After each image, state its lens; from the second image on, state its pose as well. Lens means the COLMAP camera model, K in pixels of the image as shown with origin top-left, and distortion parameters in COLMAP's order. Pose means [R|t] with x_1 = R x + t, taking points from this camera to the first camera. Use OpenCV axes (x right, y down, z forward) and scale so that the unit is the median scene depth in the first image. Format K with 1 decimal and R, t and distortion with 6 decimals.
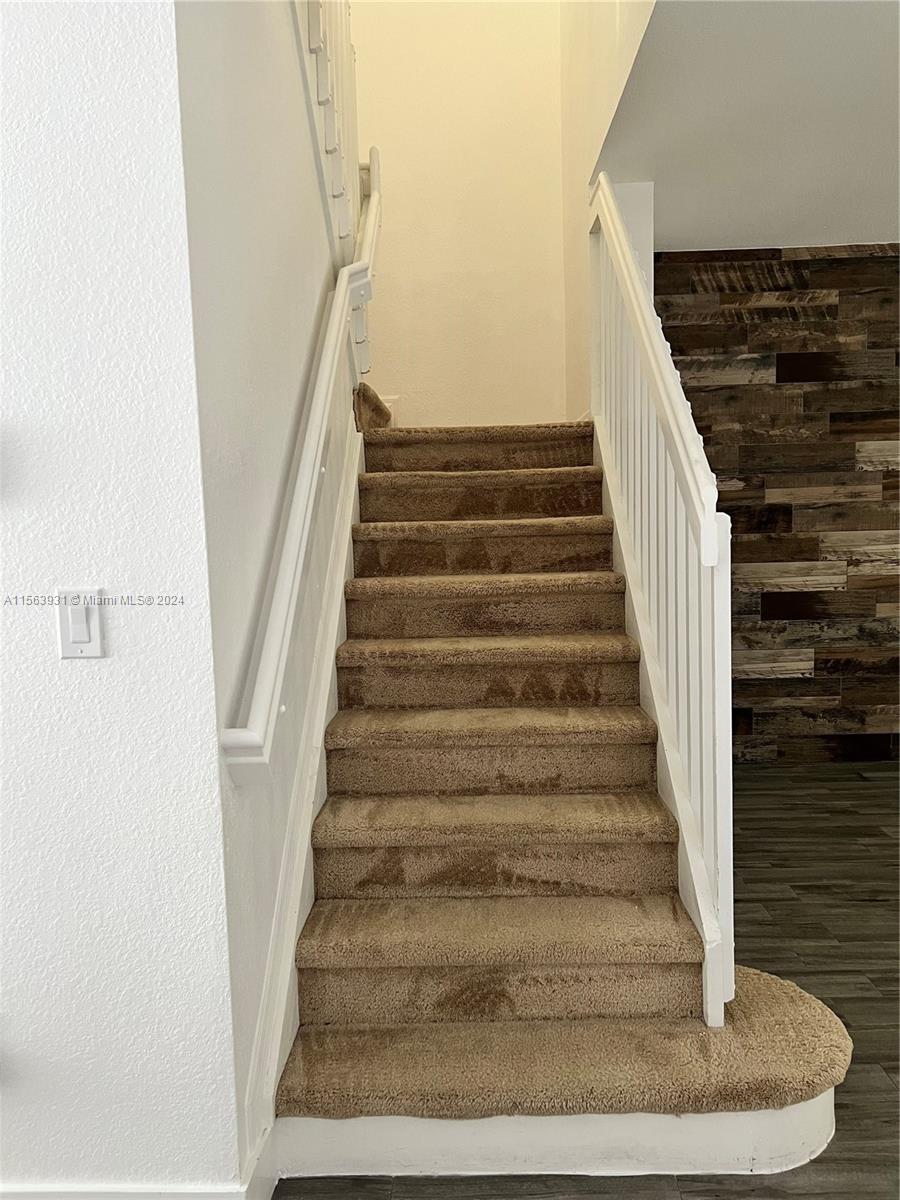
lens RADIAL K [[915.3, 0, 453.1], [0, 915.3, 599.6], [0, 0, 1]] dist [0.030695, -0.015811]
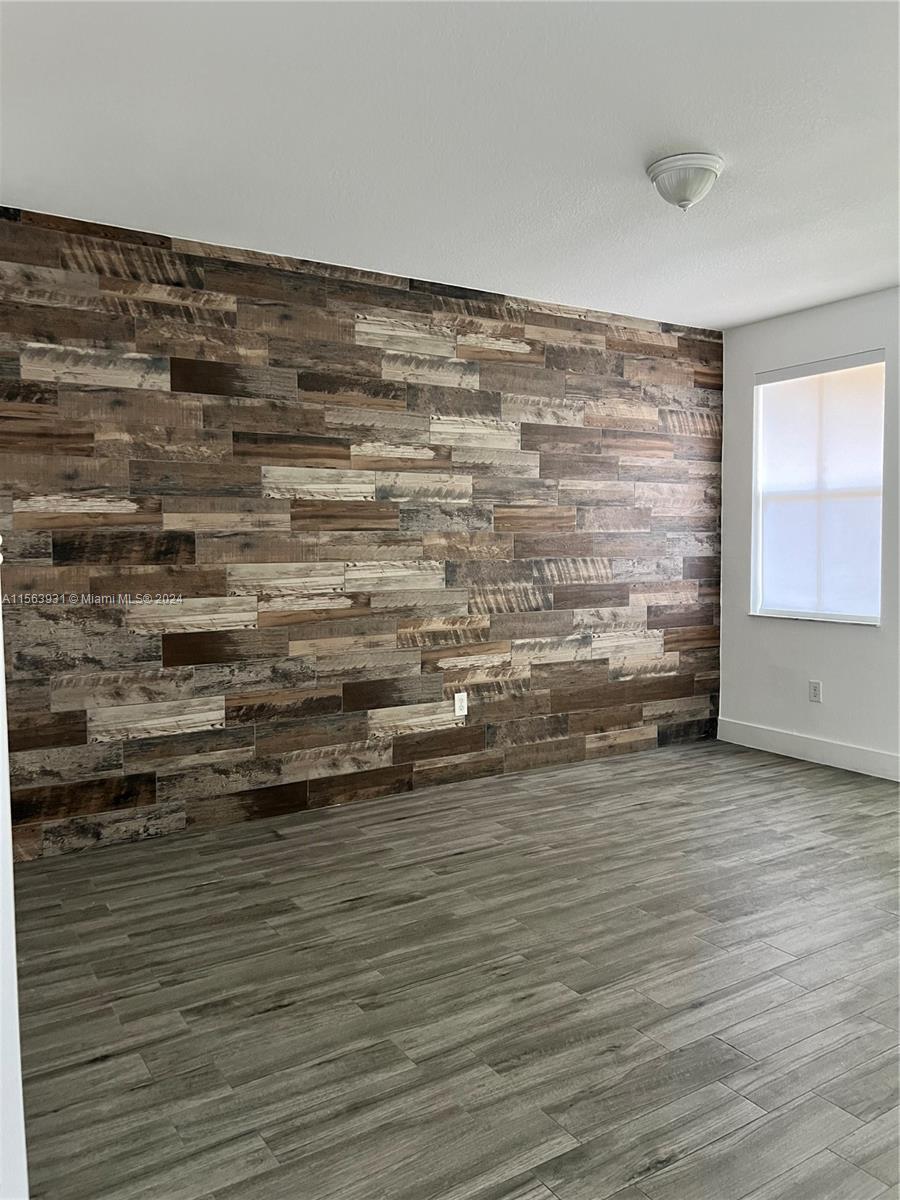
lens RADIAL K [[915.3, 0, 450.9], [0, 915.3, 600.6], [0, 0, 1]] dist [0.030695, -0.015811]
pose [[0.834987, -0.014911, 0.550067, 0.093046], [0.034852, 0.999059, -0.025823, -0.007779], [-0.549165, 0.040733, 0.834721, 0.144223]]
